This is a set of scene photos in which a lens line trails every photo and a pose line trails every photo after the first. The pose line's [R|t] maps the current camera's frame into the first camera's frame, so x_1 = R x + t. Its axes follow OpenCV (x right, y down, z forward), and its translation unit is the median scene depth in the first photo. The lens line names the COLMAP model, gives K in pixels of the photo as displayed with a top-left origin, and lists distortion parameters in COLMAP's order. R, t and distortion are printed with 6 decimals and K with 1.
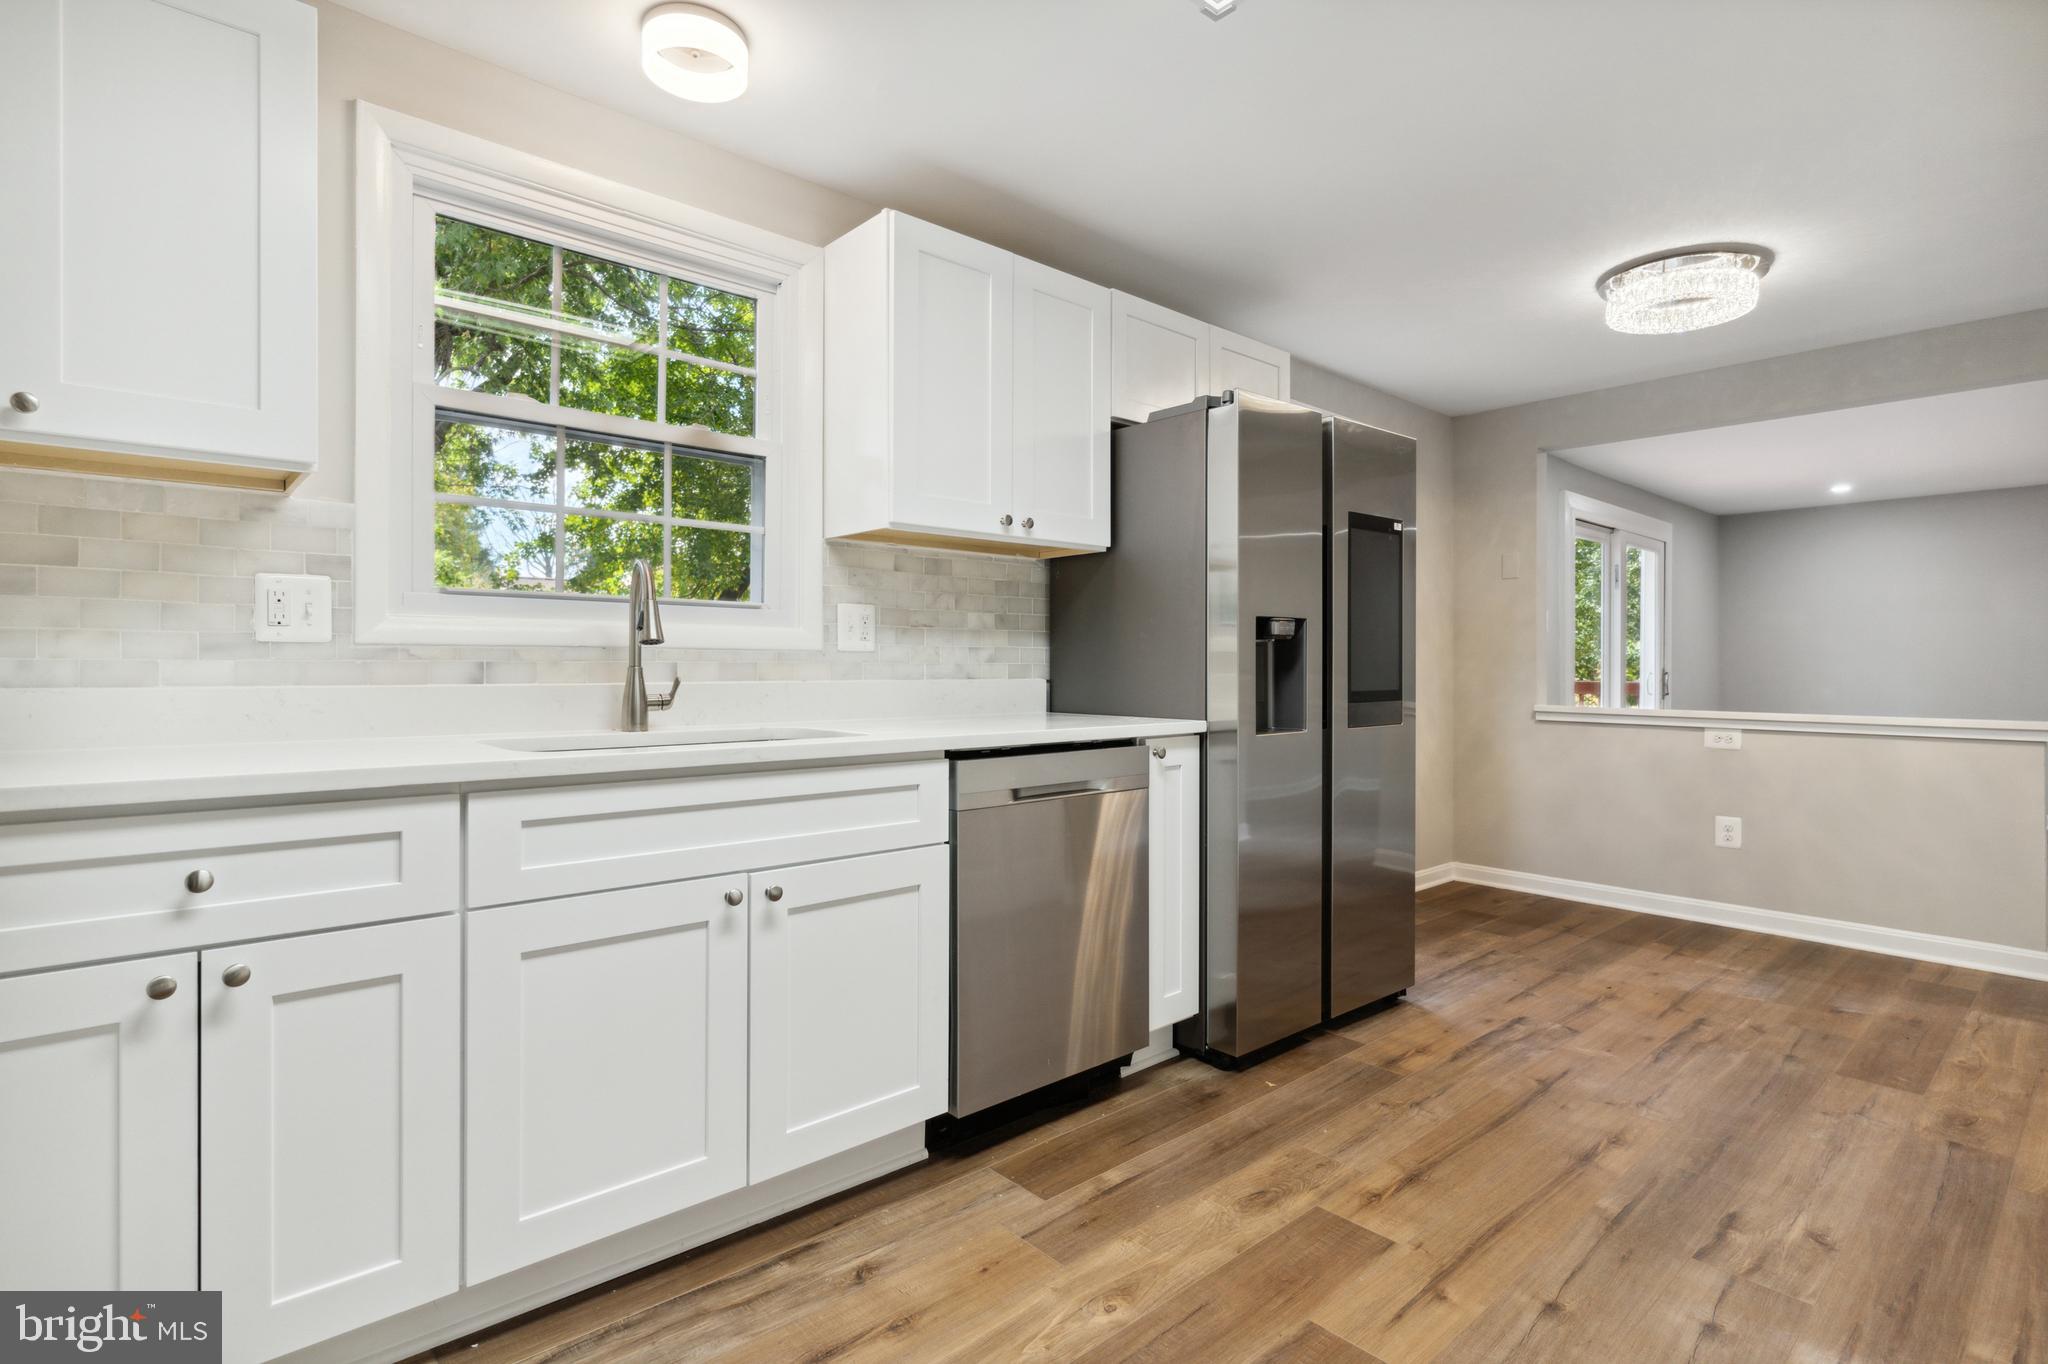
lens RADIAL K [[985.1, 0, 1009.8], [0, 985.1, 671.9], [0, 0, 1]] dist [0.002275, 0.000608]
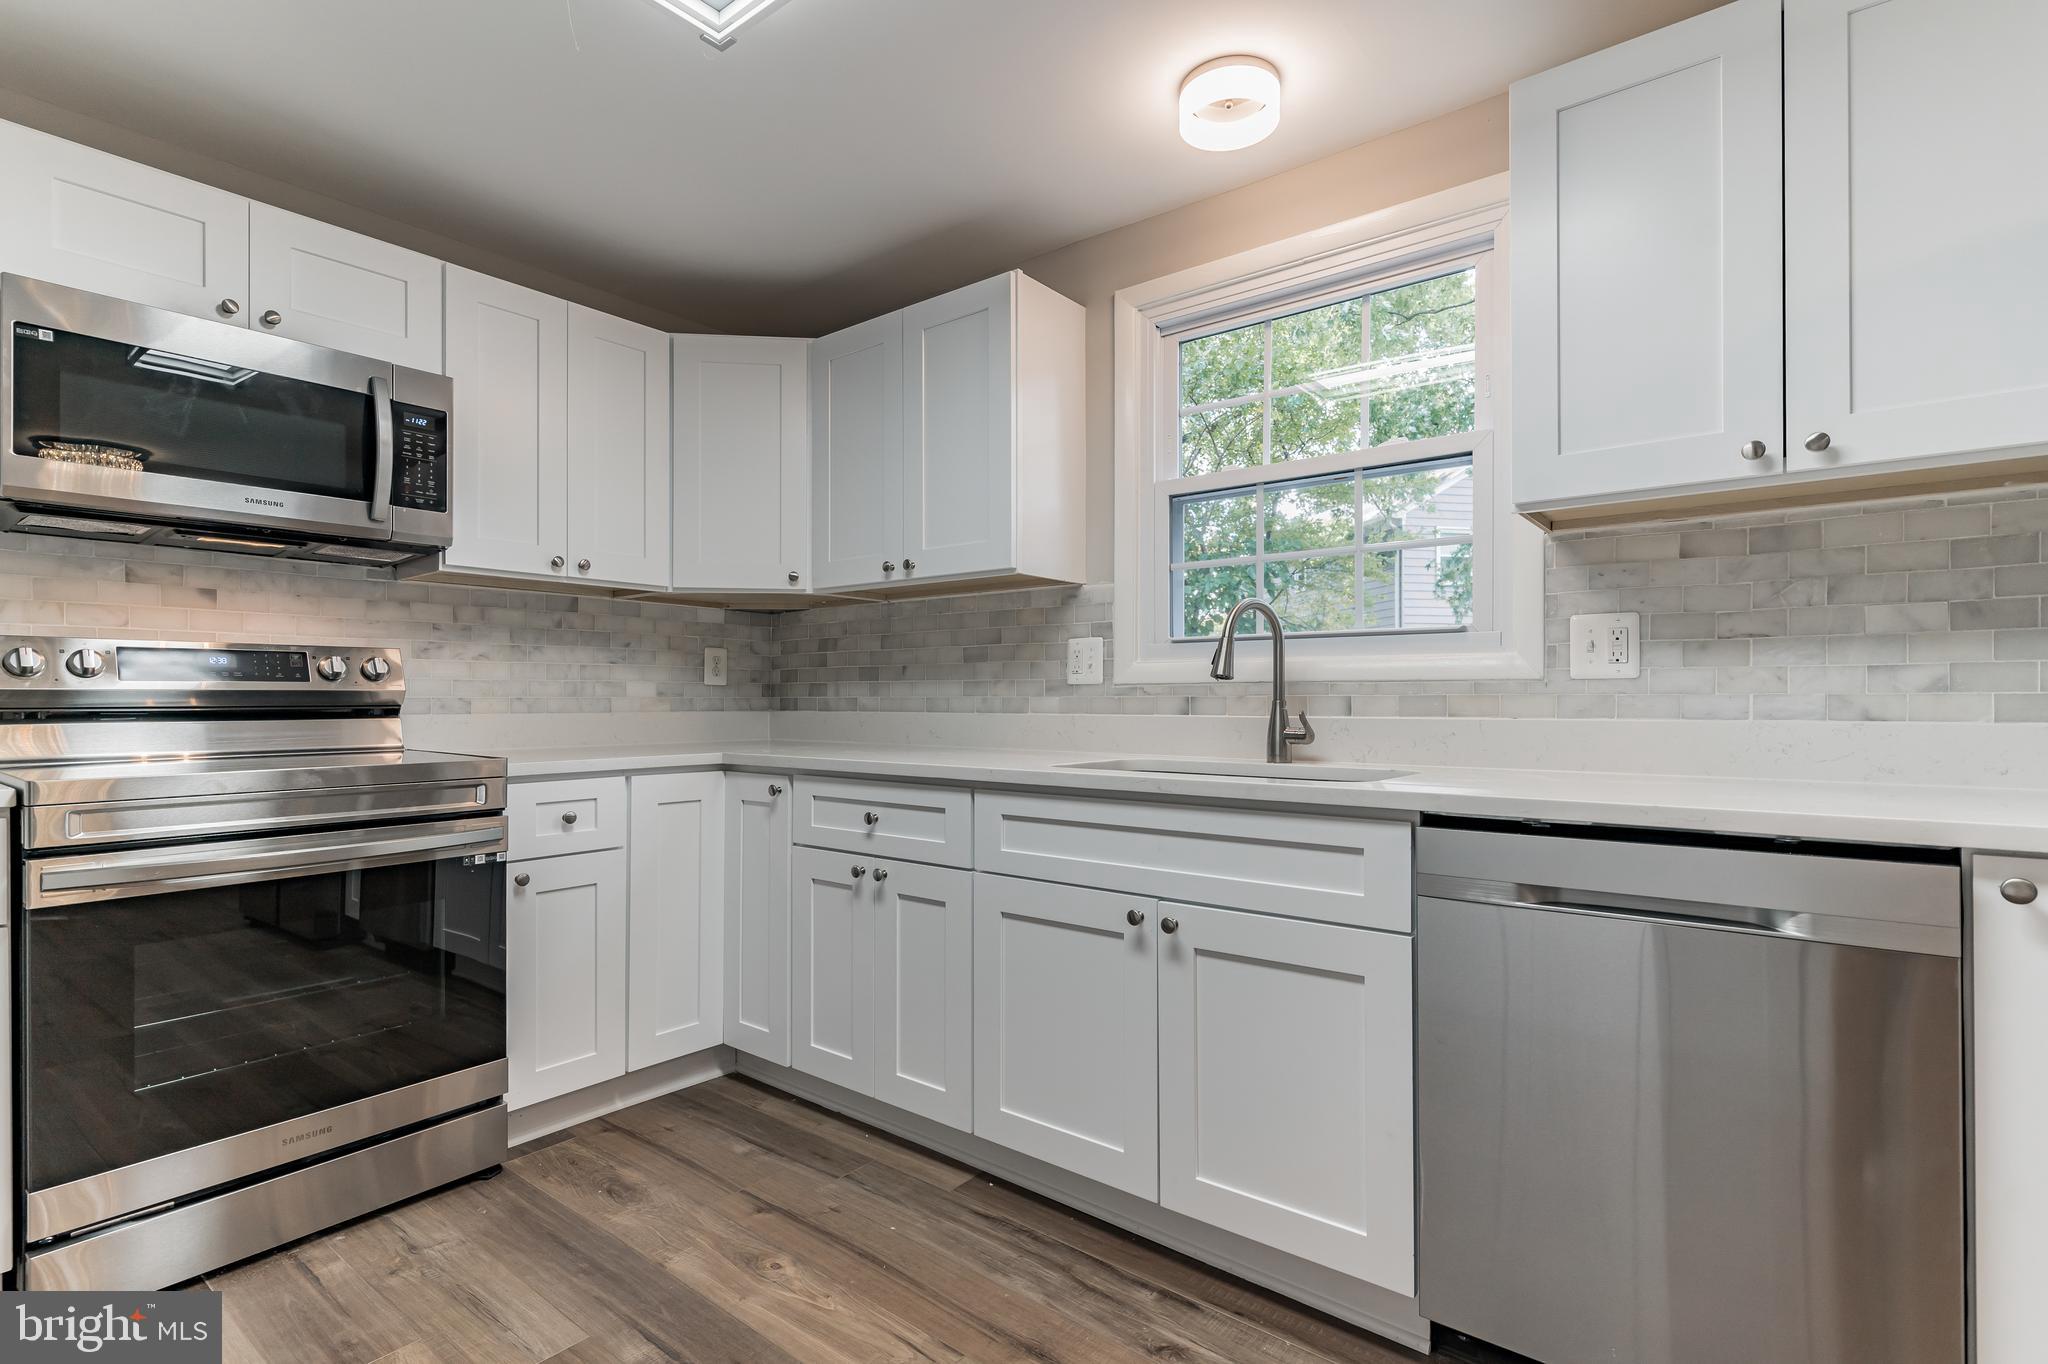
lens RADIAL K [[985.1, 0, 1027.3], [0, 985.1, 701.0], [0, 0, 1]] dist [0.002275, 0.000608]
pose [[0.182782, -0.003070, -0.983149, 0.564650], [-0.005711, 0.999975, -0.004185, 0.000955], [0.983137, 0.006379, 0.182760, 0.527453]]
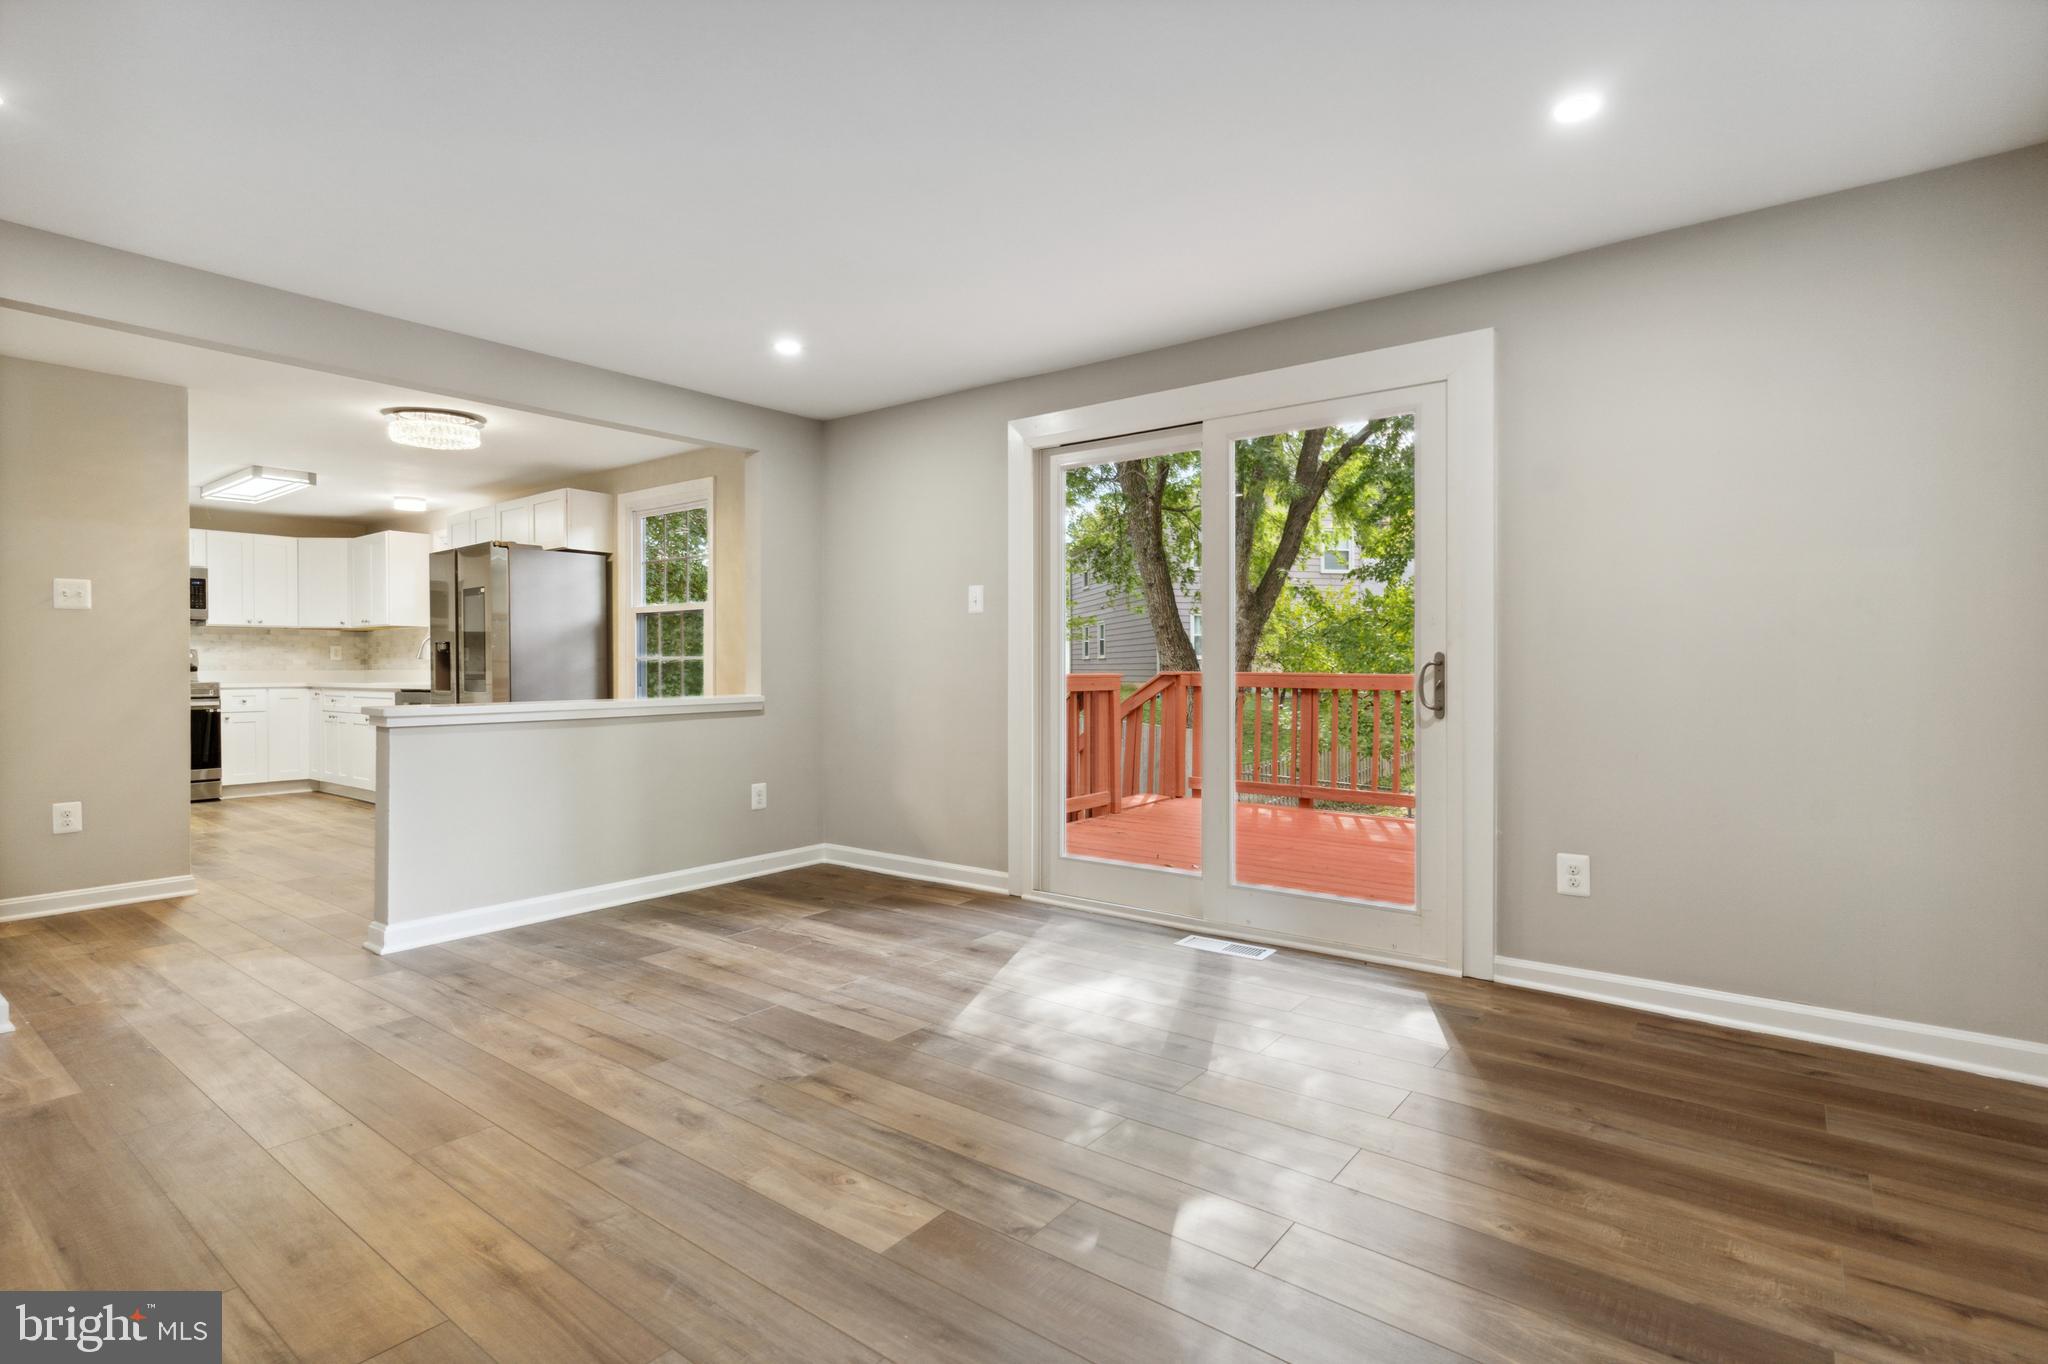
lens RADIAL K [[985.1, 0, 1014.7], [0, 985.1, 675.8], [0, 0, 1]] dist [0.002275, 0.000608]
pose [[0.186691, 0.003334, -0.982413, 3.313994], [-0.001331, 0.999994, 0.003141, 0.019781], [0.982418, 0.000721, 0.186694, 2.226431]]
